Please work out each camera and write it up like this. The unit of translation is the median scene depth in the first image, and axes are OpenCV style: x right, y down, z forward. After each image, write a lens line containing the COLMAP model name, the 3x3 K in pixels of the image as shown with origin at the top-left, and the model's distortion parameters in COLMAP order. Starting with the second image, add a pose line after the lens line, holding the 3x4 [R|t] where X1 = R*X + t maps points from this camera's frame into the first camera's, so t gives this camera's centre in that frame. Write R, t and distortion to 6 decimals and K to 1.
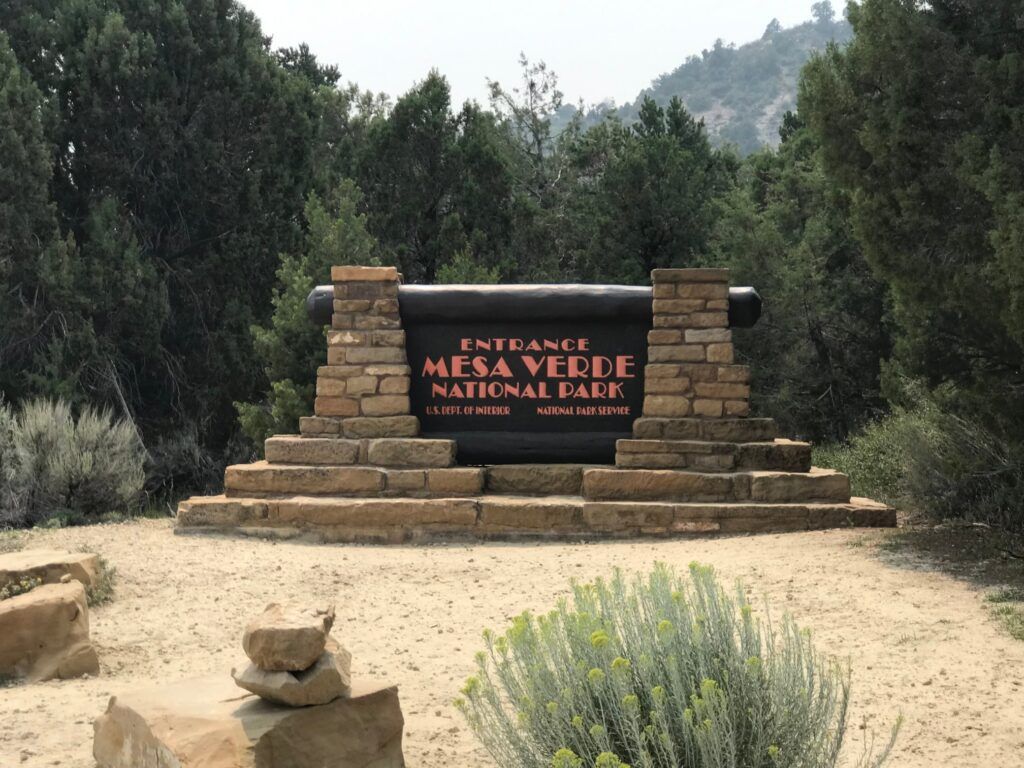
lens RADIAL K [[2270.6, 0, 547.2], [0, 2270.6, 384.0], [0, 0, 1]] dist [0.160836, 0.244299]
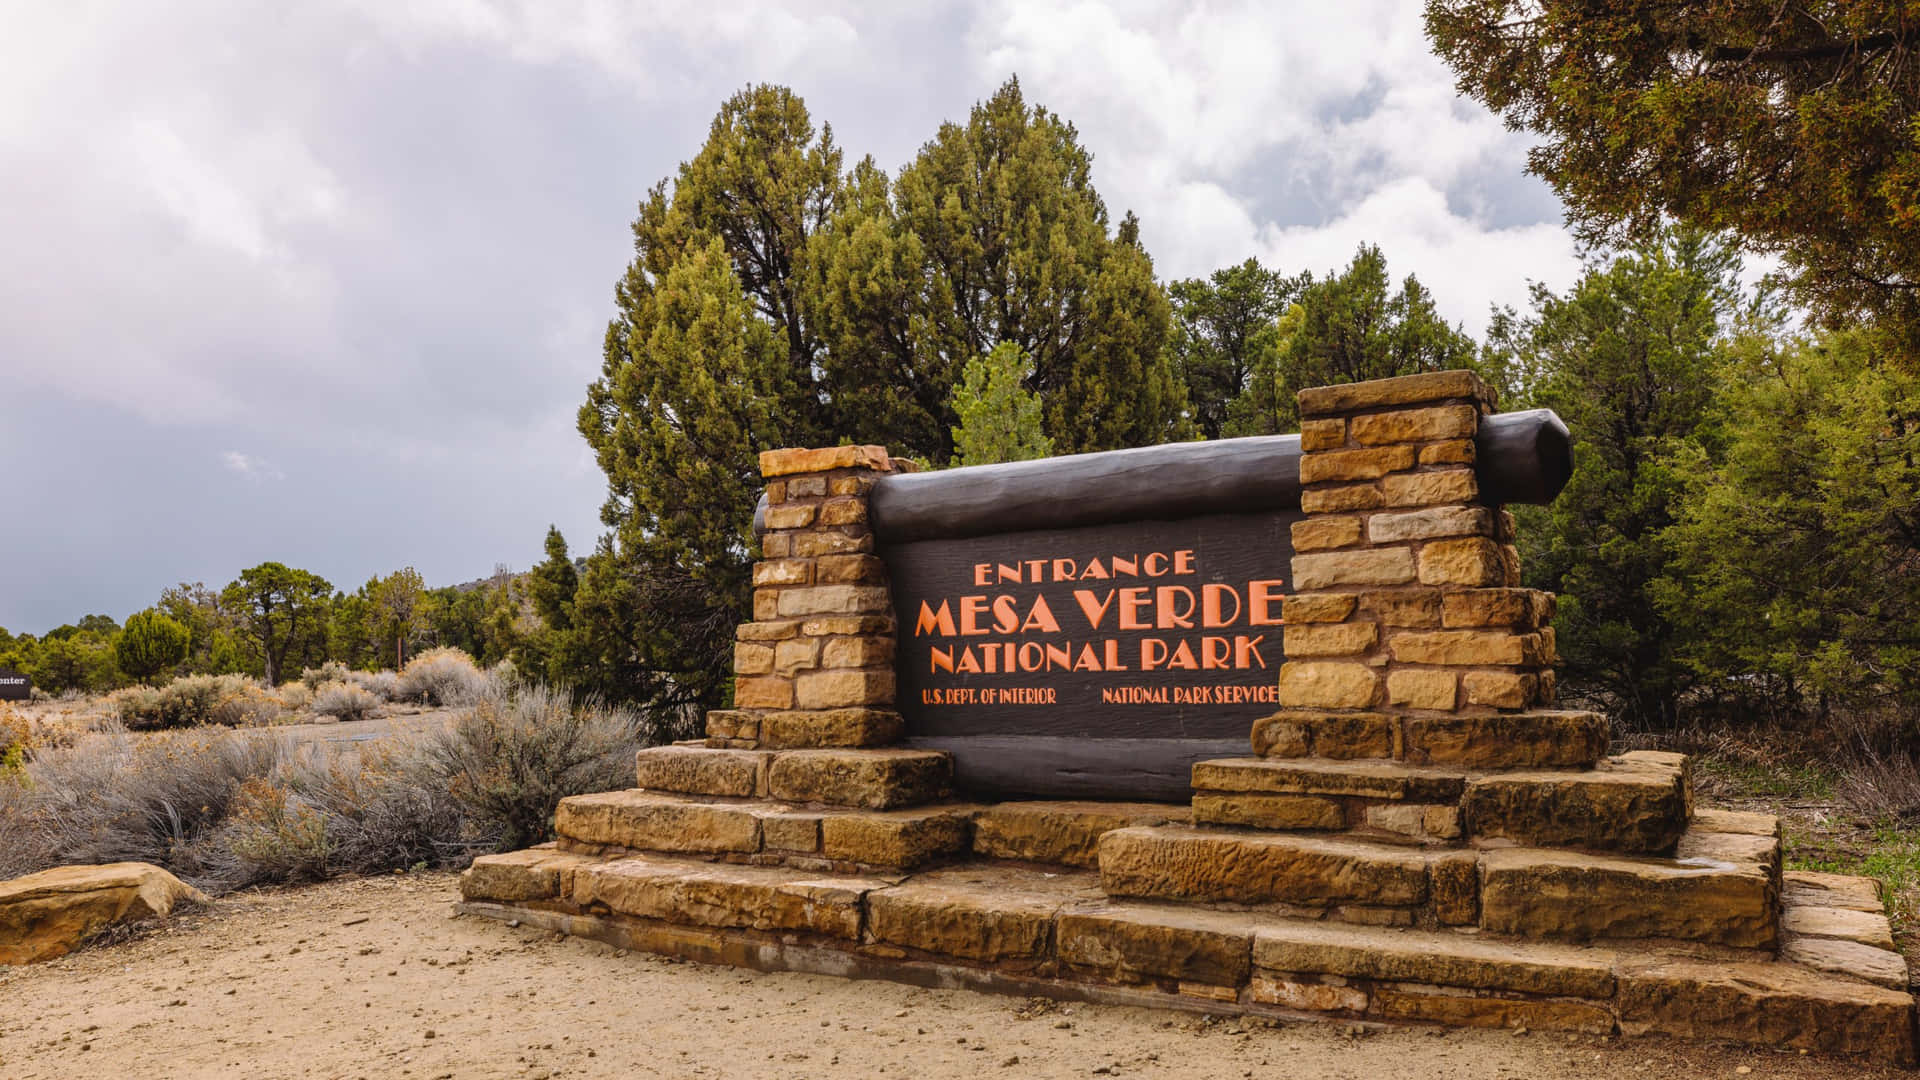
lens RADIAL K [[1414.0, 0, 955.8], [0, 1414.0, 553.3], [0, 0, 1]] dist [0.002015, -0.001439]
pose [[0.819725, -0.062673, -0.569318, 0.152129], [0.026643, 0.997092, -0.071403, 0.001592], [0.572137, 0.043362, 0.819011, 0.719286]]
